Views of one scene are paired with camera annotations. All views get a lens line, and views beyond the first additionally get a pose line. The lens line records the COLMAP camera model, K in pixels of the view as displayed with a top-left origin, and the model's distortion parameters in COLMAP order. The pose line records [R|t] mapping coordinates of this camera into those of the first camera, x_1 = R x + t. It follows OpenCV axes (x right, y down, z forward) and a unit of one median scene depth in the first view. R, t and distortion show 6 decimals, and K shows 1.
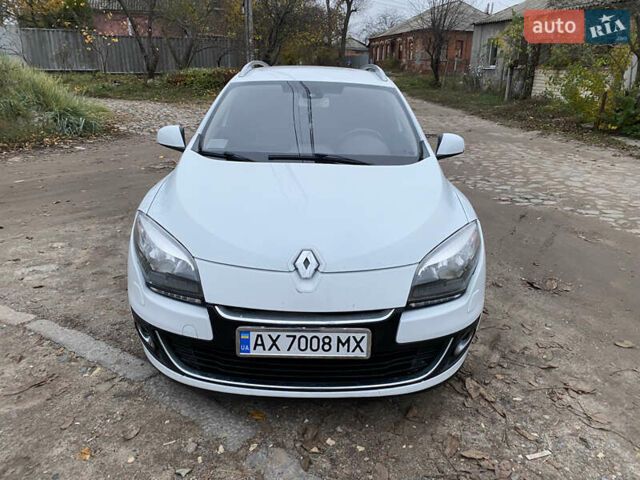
lens RADIAL K [[504.6, 0, 320.0], [0, 504.6, 240.0], [0, 0, 1]] dist [0.016286, -0.006886]
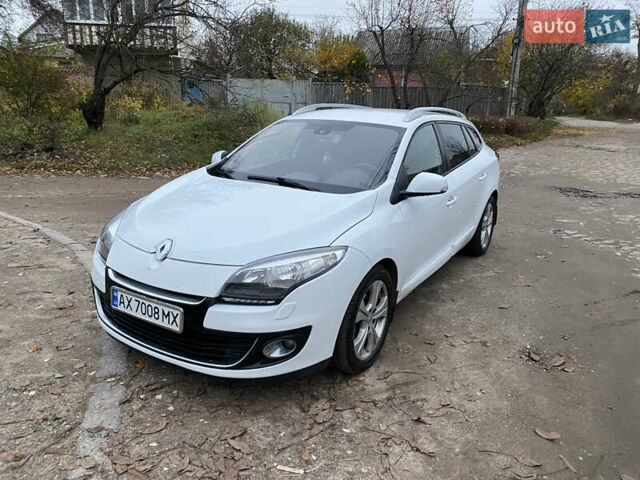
lens RADIAL K [[504.6, 0, 320.0], [0, 504.6, 240.0], [0, 0, 1]] dist [0.016286, -0.006886]
pose [[0.838767, 0.141600, -0.525757, 0.981568], [-0.189225, 0.981213, -0.037614, -0.004268], [0.510553, 0.131035, 0.849803, 0.104042]]
